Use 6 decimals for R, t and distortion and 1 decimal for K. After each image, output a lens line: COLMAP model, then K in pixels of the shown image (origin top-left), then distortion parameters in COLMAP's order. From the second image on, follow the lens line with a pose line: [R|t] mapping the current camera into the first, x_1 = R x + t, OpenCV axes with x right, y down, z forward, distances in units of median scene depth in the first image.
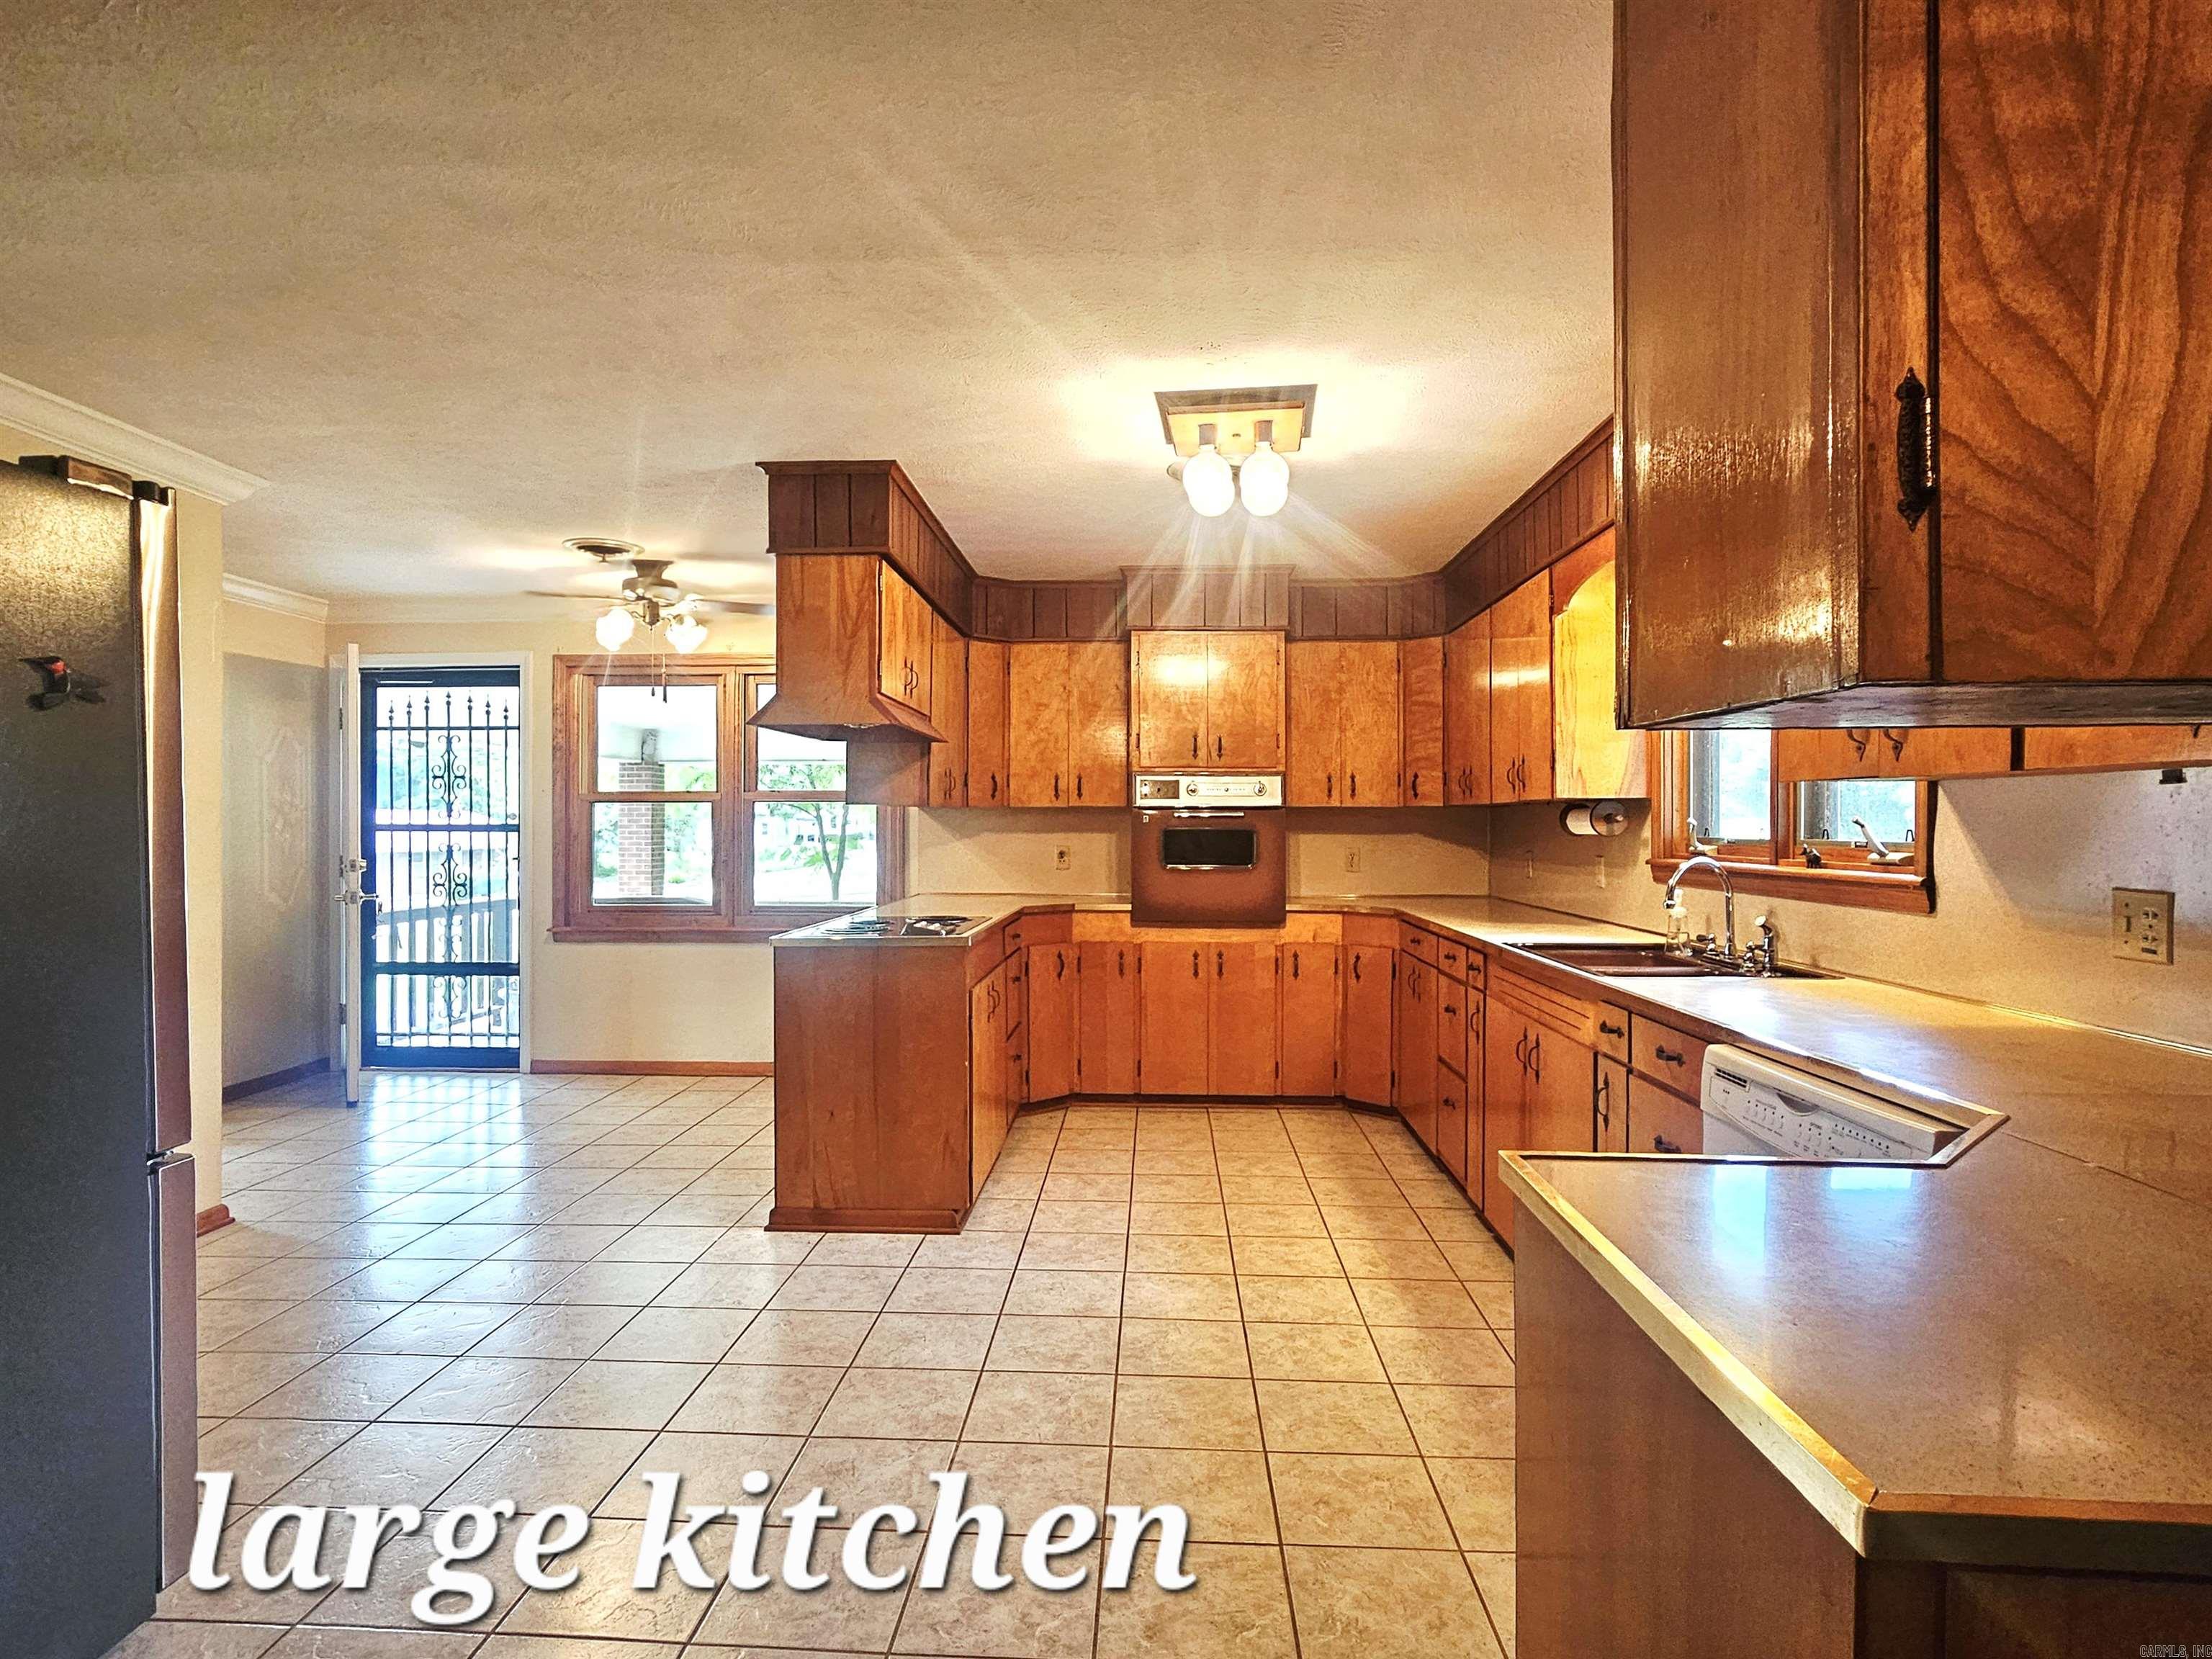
lens RADIAL K [[1163.9, 0, 1107.0], [0, 1163.9, 820.0], [0, 0, 1]] dist [-0.015395, 0.001675]
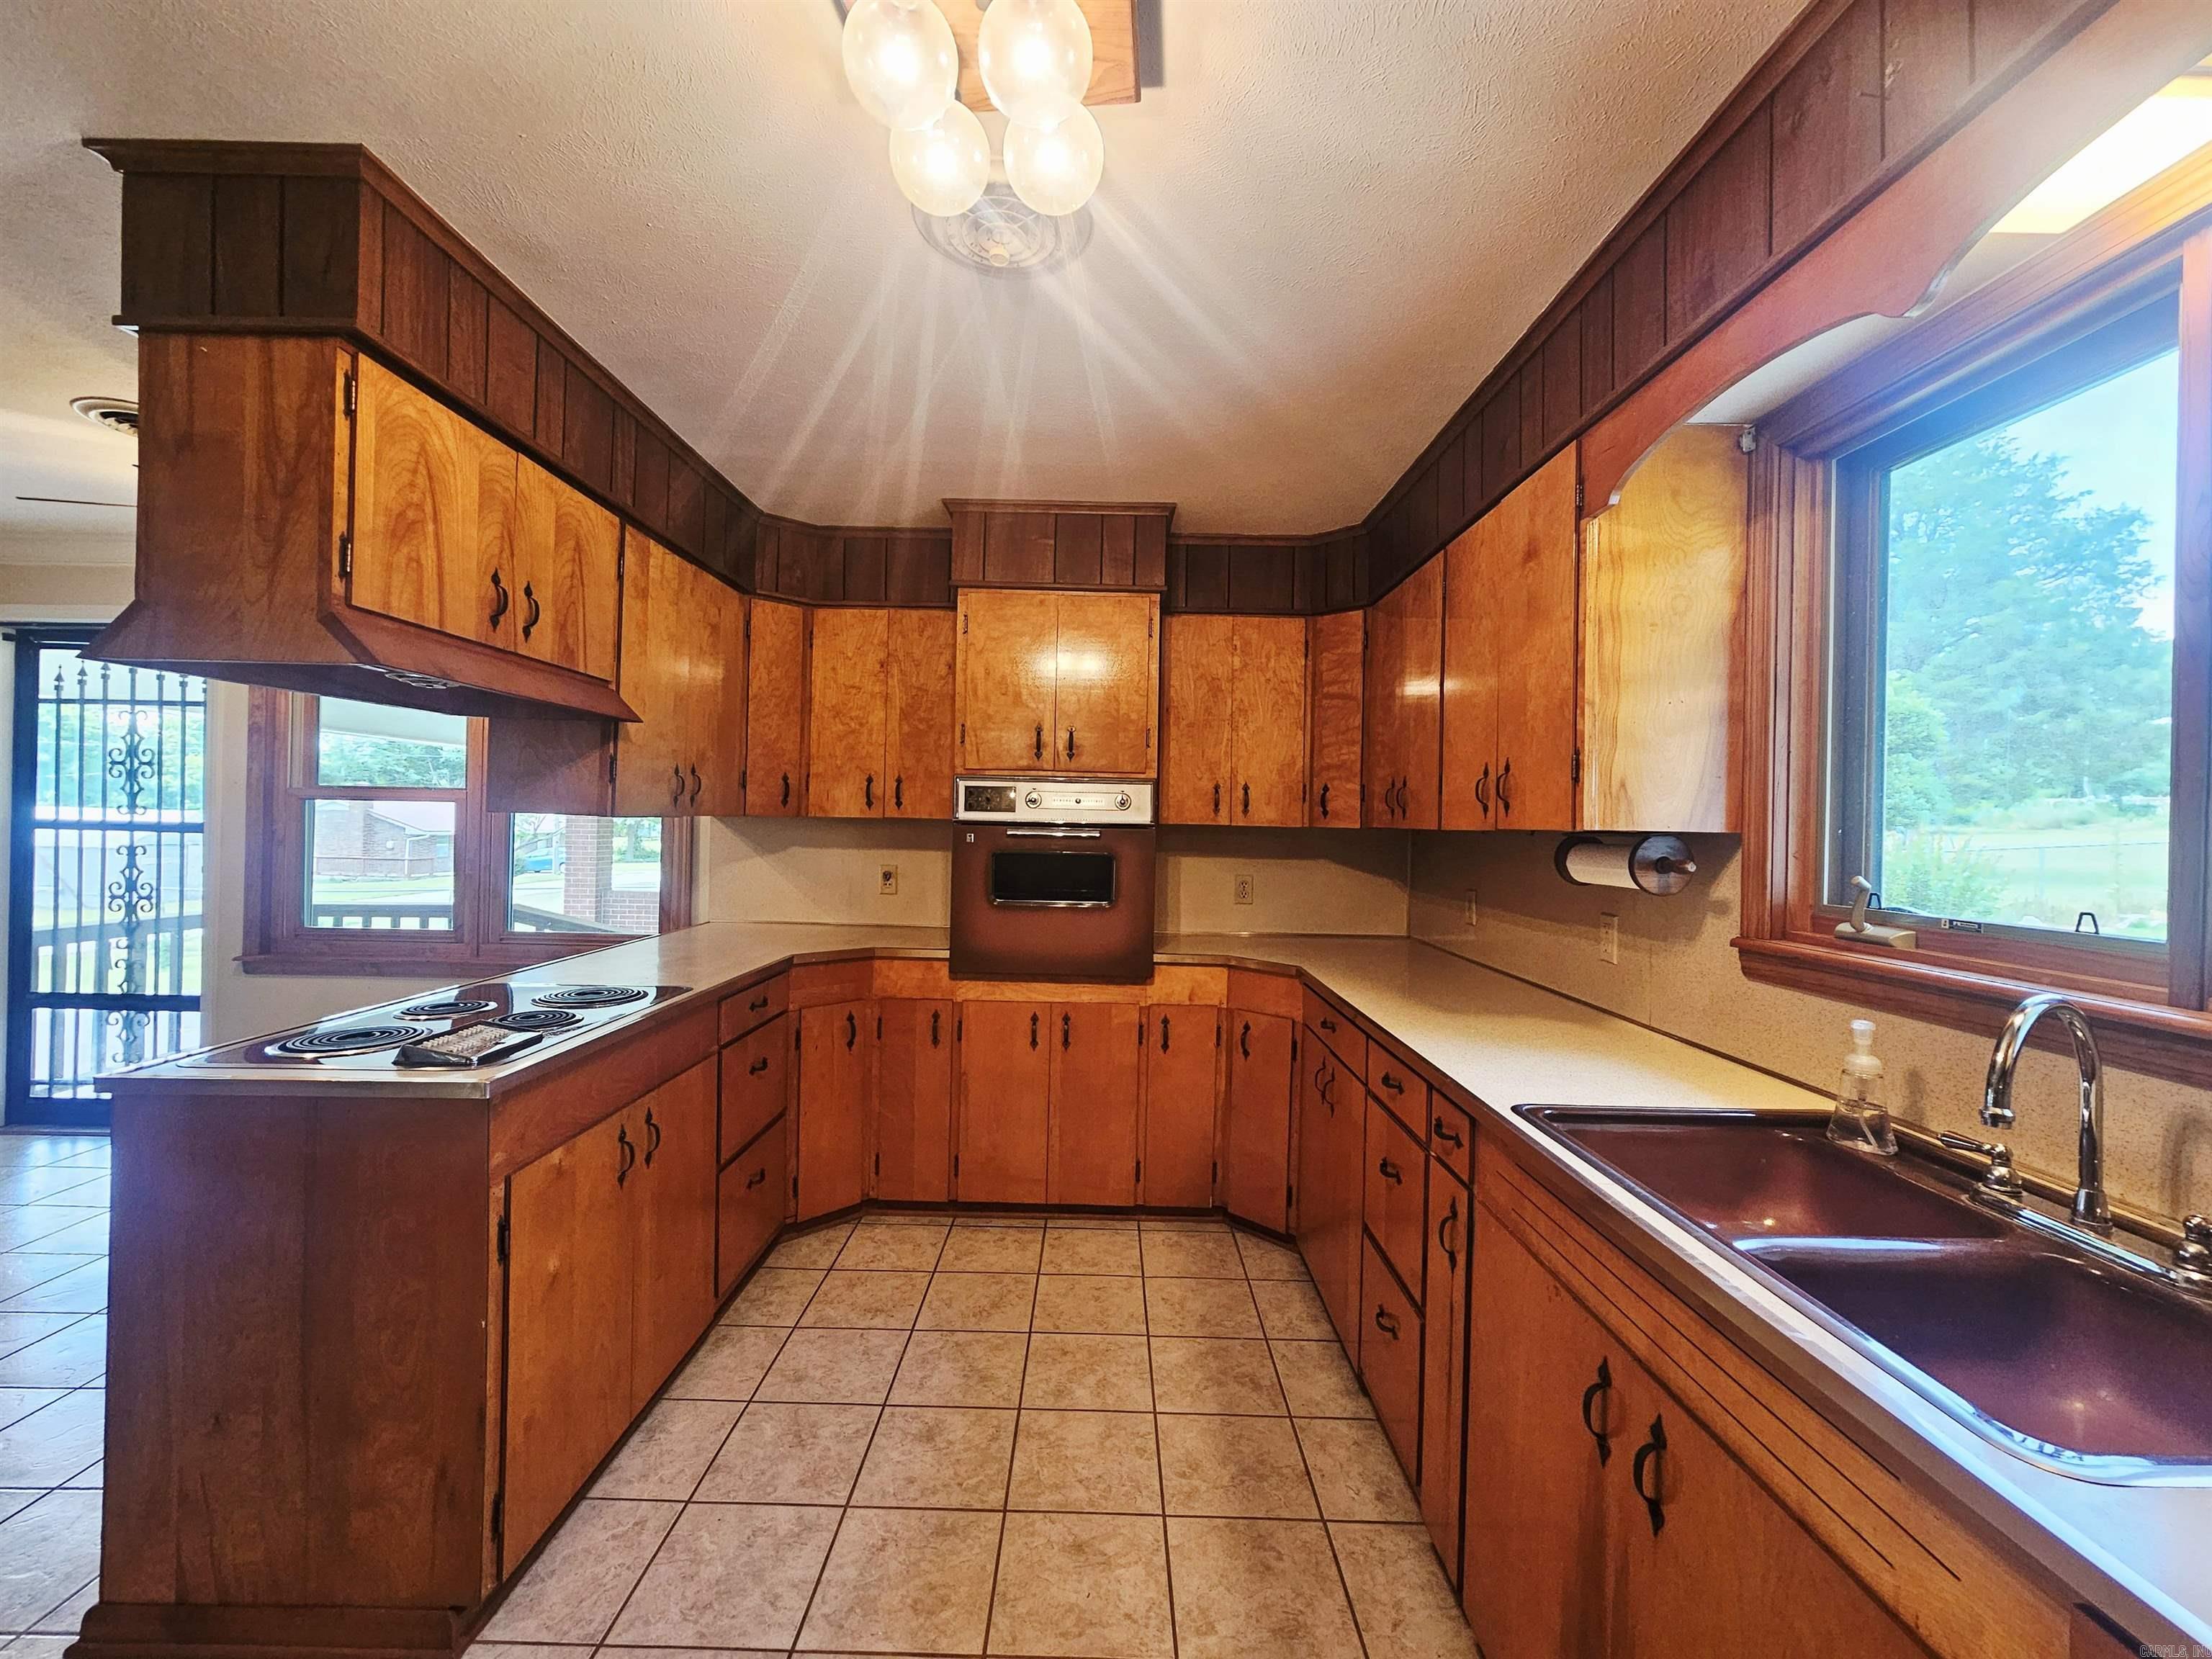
lens RADIAL K [[912.0, 0, 1101.8], [0, 912.0, 820.5], [0, 0, 1]] dist [-0.002357, 0.001122]
pose [[0.998778, 0.020970, 0.044748, 0.091331], [-0.021018, 0.999779, 0.000598, -0.013909], [-0.044726, -0.001538, 0.998998, 0.407124]]
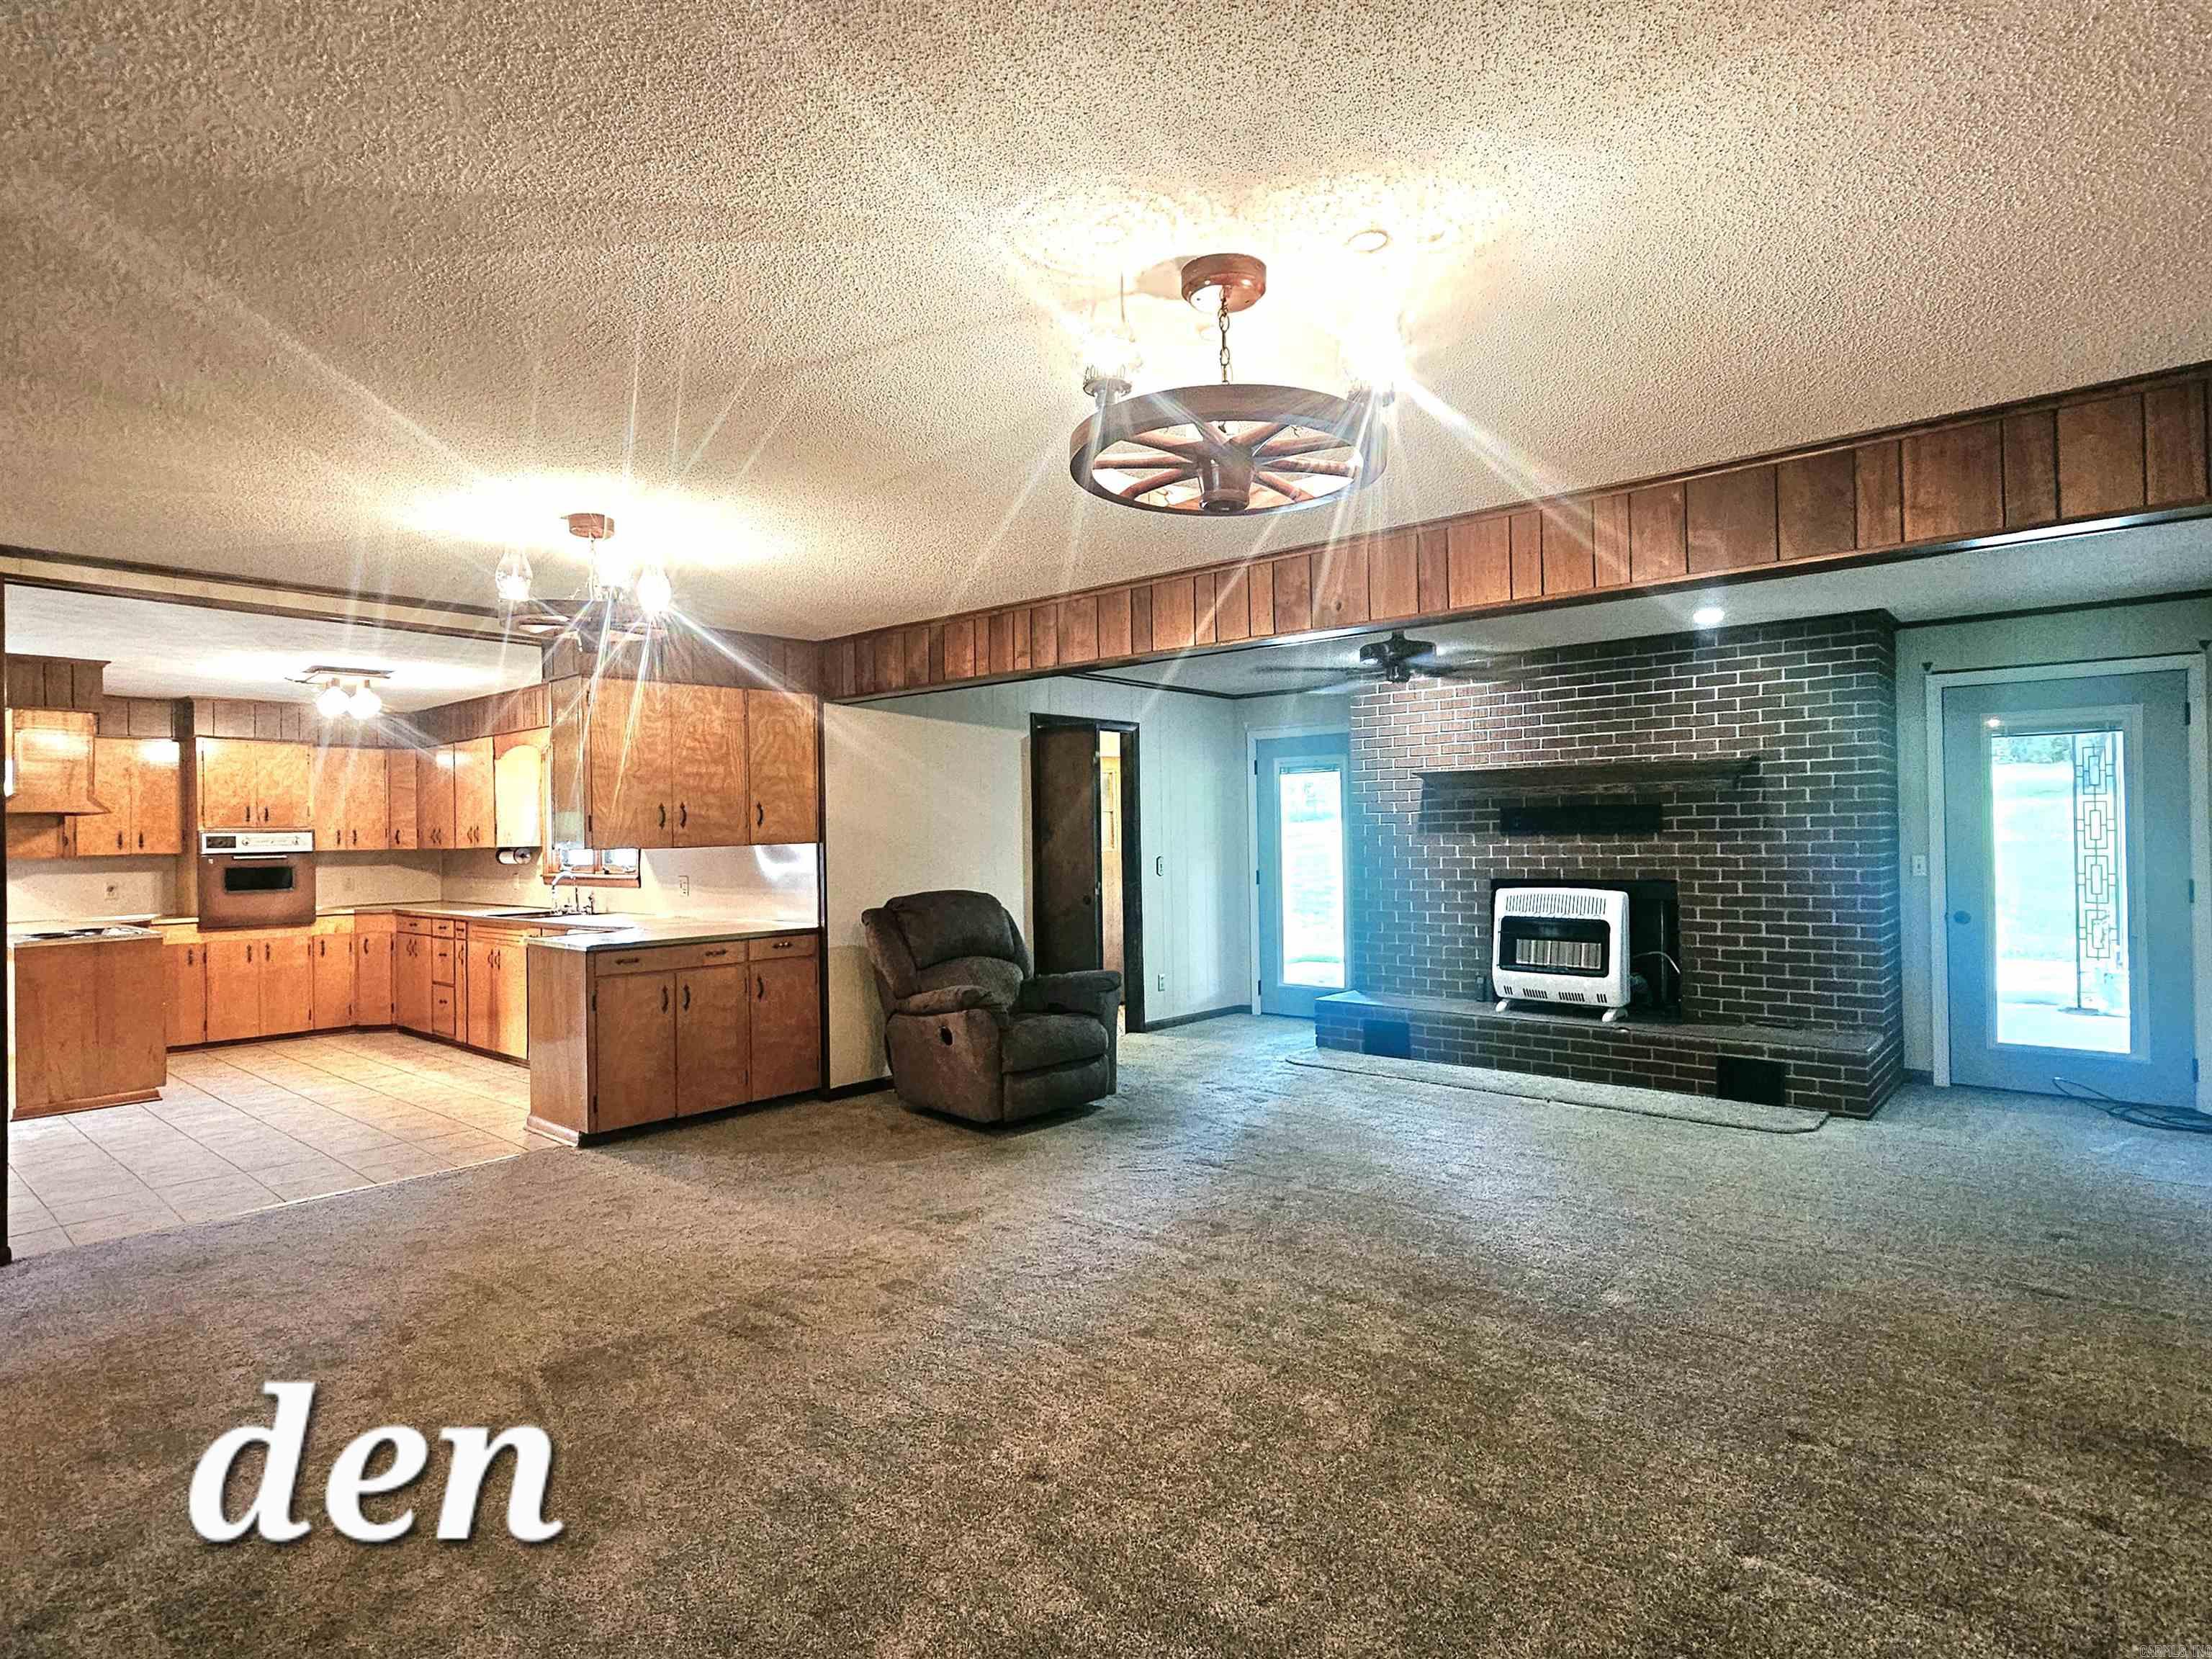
lens RADIAL K [[1163.9, 0, 1106.8], [0, 1163.9, 826.3], [0, 0, 1]] dist [-0.015395, 0.001675]
pose [[0.612571, -0.004907, 0.790400, -0.444079], [0.015266, 0.999868, -0.005625, -0.020673], [-0.790268, 0.015512, 0.612565, -0.864111]]
